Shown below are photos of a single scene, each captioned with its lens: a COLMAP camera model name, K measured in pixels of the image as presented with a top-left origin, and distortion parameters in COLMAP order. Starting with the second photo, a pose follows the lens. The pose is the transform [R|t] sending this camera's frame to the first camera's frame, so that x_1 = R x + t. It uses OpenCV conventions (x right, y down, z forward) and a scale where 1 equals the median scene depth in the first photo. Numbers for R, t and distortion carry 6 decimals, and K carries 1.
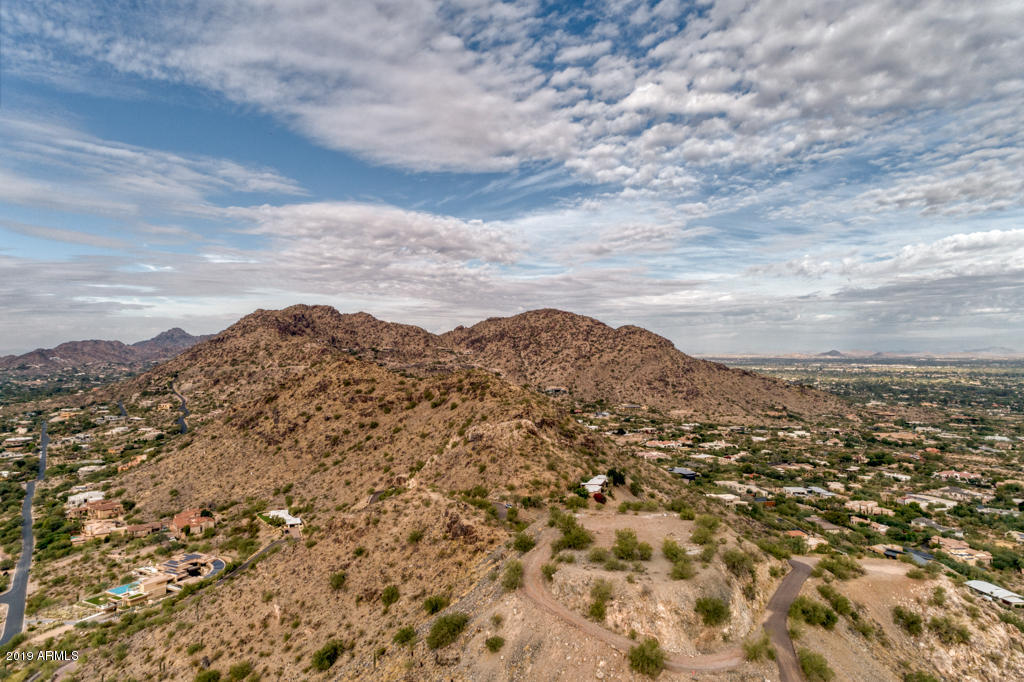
lens RADIAL K [[699.1, 0, 510.1], [0, 699.1, 336.7], [0, 0, 1]] dist [0.053998, 0.003355]
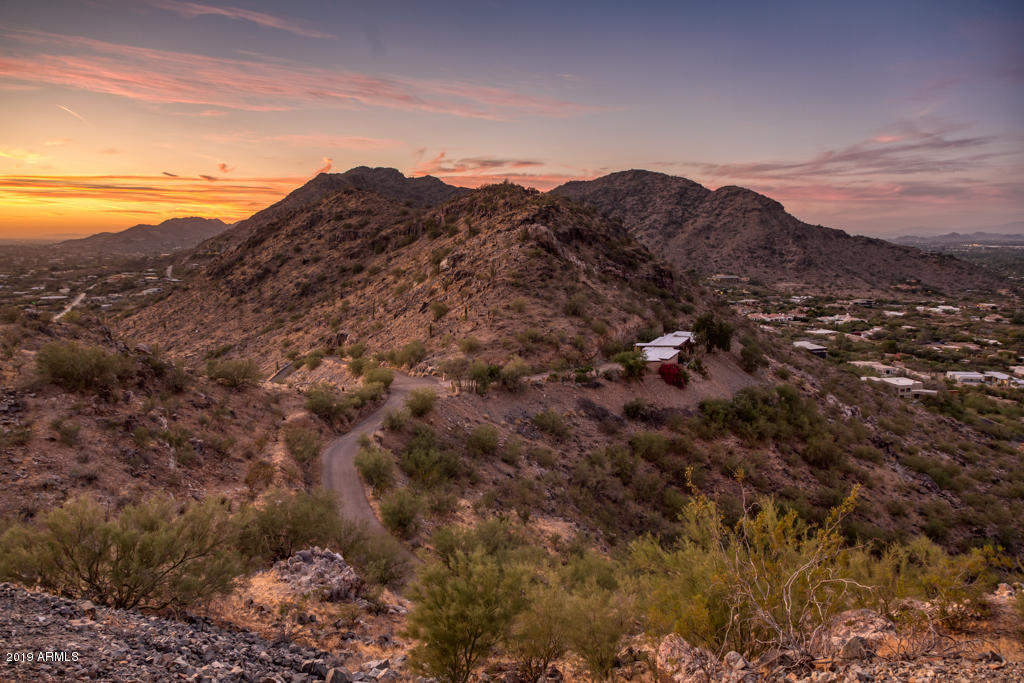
lens RADIAL K [[722.0, 0, 506.5], [0, 722.0, 346.4], [0, 0, 1]] dist [0.007795, -0.000967]
pose [[0.992368, 0.024466, -0.120859, 0.023175], [-0.002169, 0.983430, 0.181275, 0.038557], [0.123291, -0.179629, 0.975978, 0.162015]]
